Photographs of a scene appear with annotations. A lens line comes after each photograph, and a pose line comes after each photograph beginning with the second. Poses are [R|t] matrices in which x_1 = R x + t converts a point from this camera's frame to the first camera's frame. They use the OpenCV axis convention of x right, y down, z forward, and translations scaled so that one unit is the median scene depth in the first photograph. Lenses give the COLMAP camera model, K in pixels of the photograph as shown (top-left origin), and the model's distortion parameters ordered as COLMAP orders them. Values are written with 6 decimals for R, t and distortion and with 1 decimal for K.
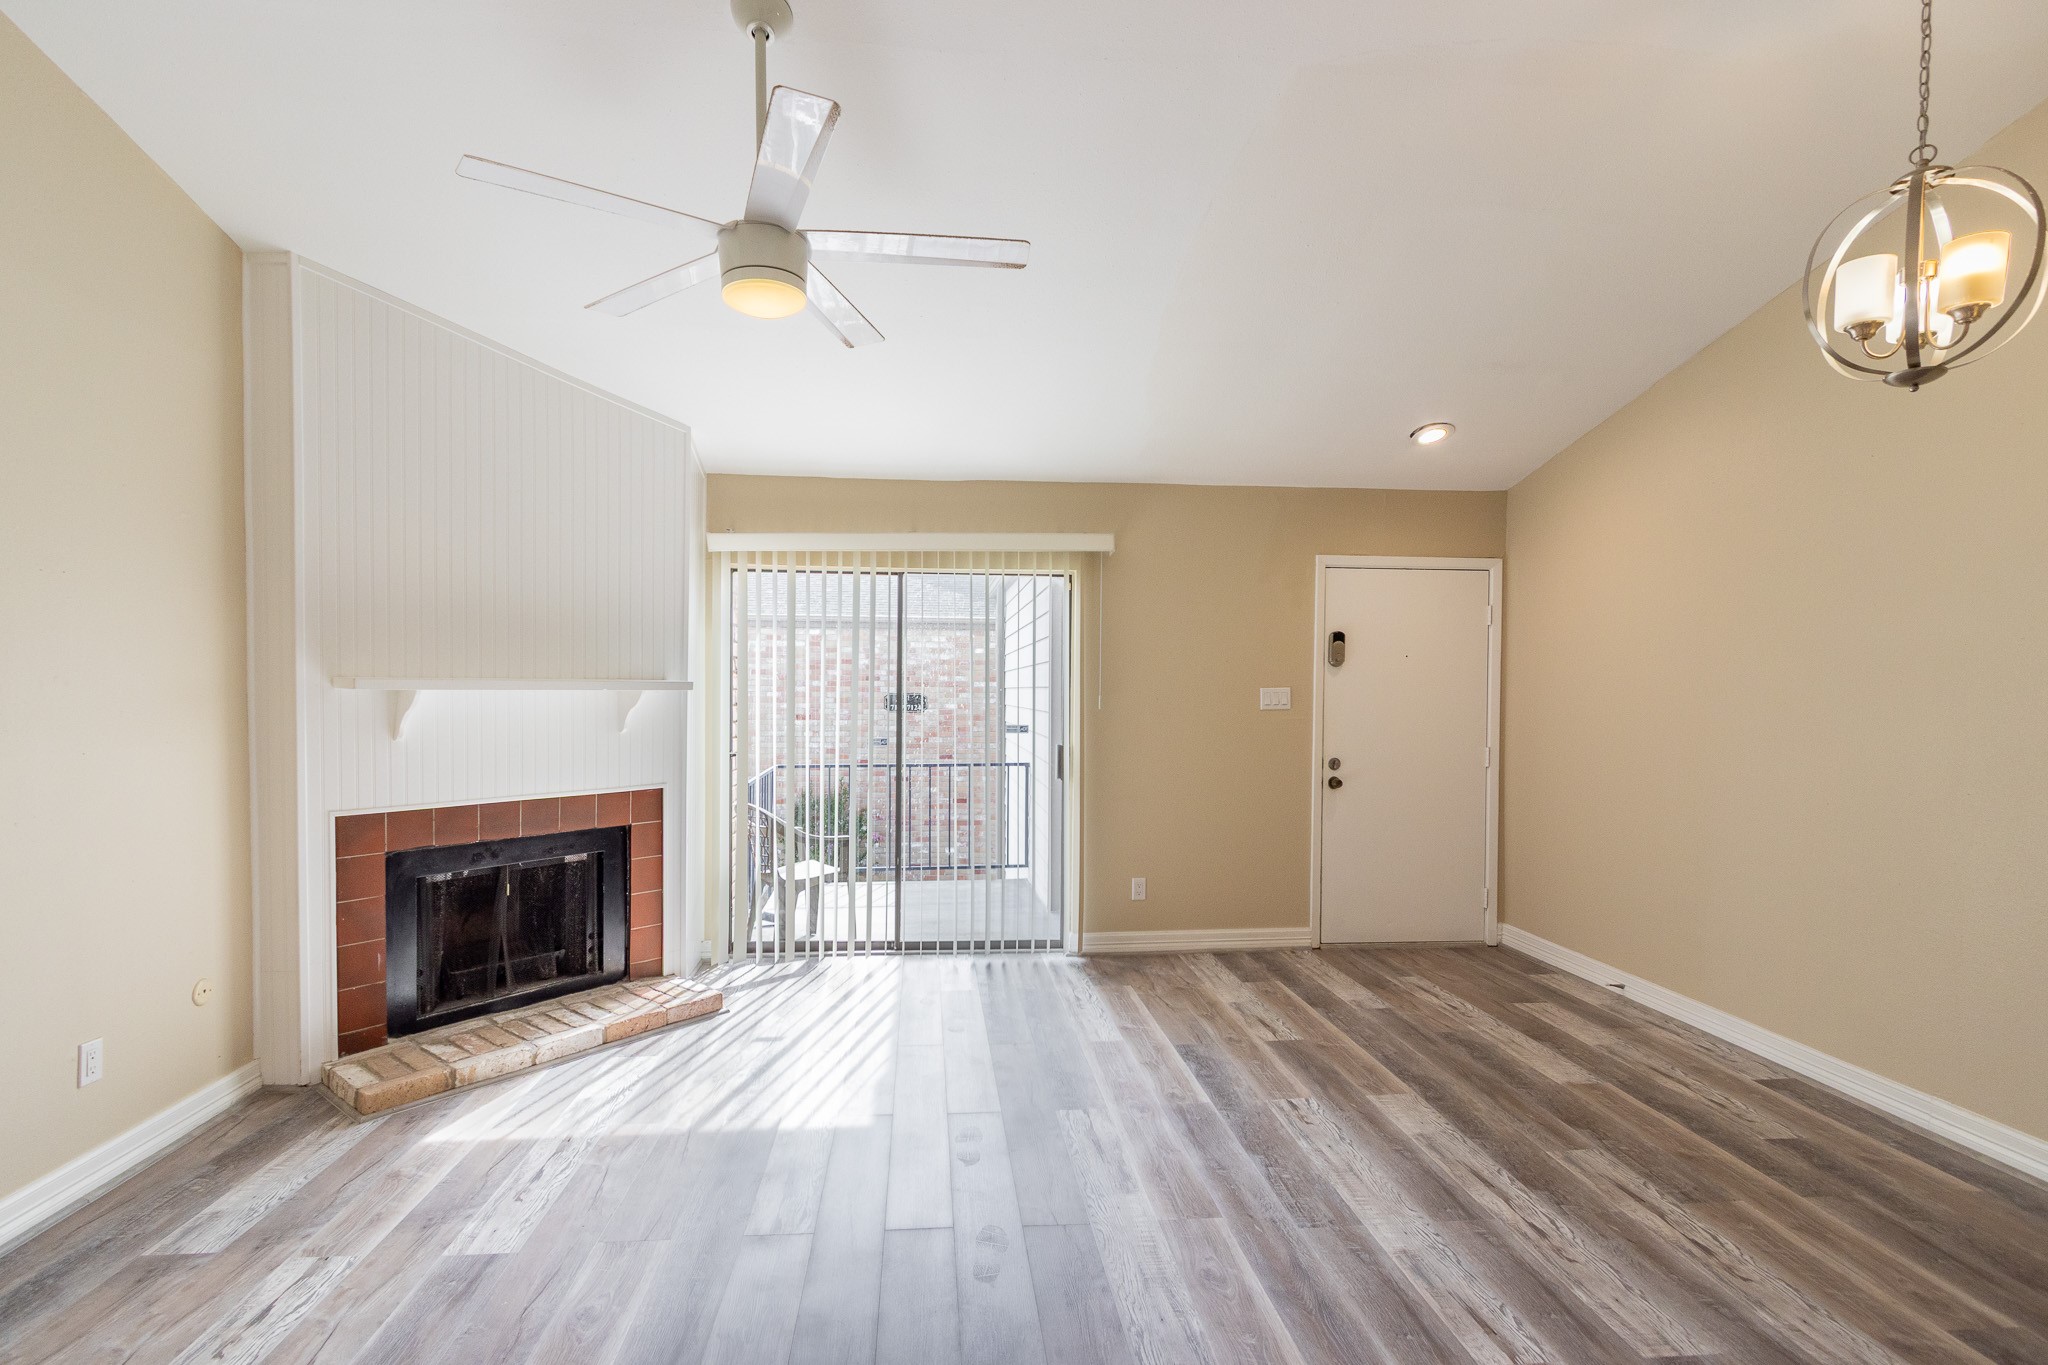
lens RADIAL K [[937.1, 0, 998.1], [0, 937.1, 704.2], [0, 0, 1]] dist [0.004822, -0.000741]
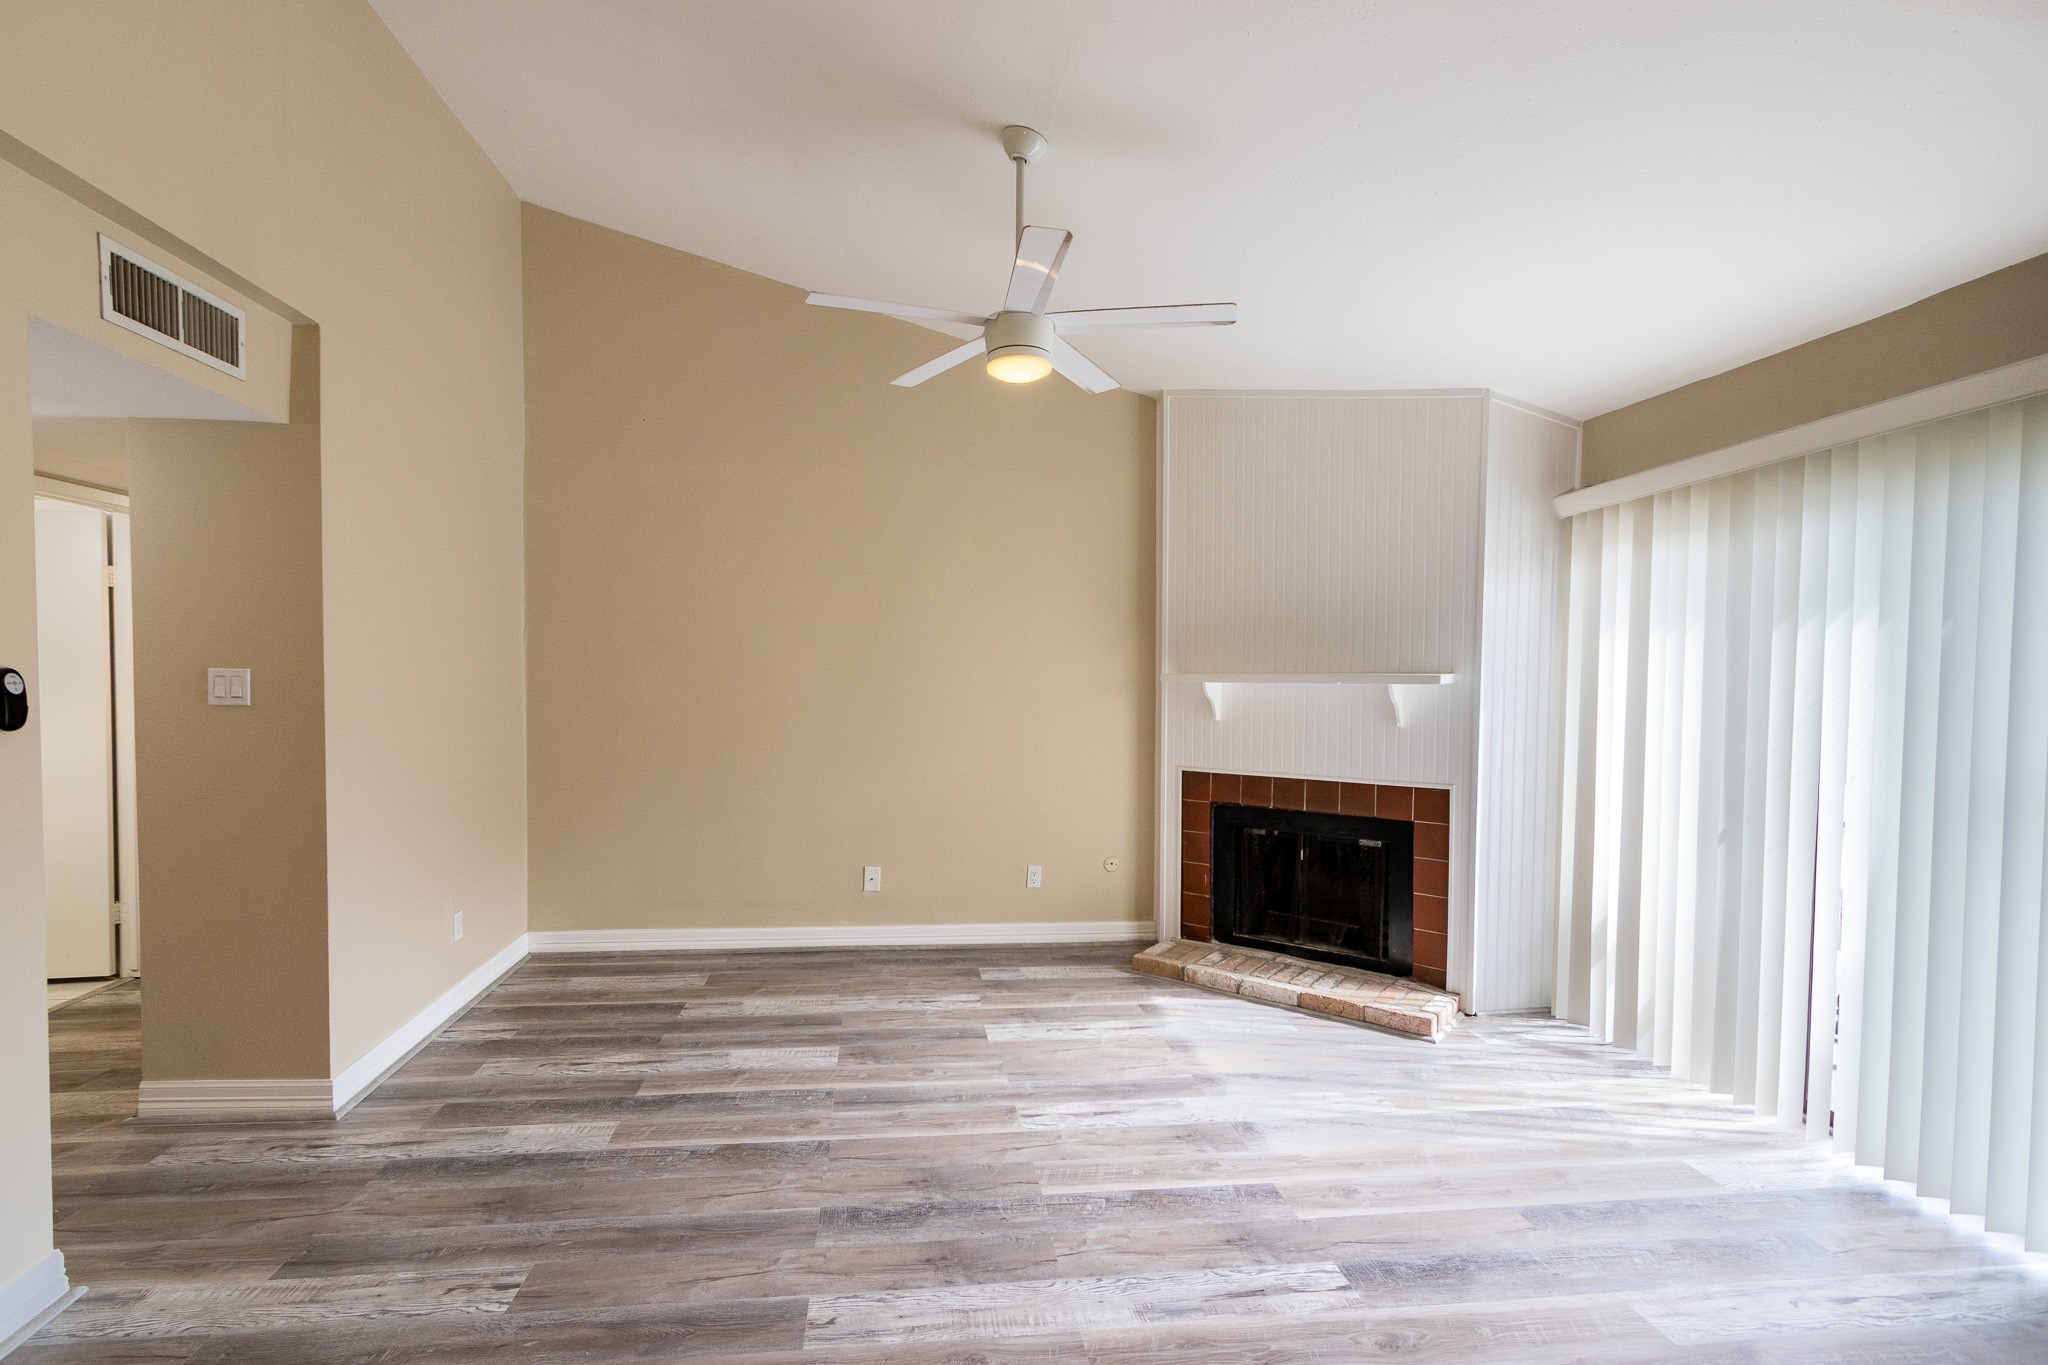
lens RADIAL K [[947.6, 0, 998.9], [0, 947.6, 704.3], [0, 0, 1]] dist [0.004850, -0.000677]
pose [[0.032870, 0.023019, -0.999195, 0.670780], [-0.024334, 0.999457, 0.022224, -0.006380], [0.999163, 0.023584, 0.033412, 0.611109]]
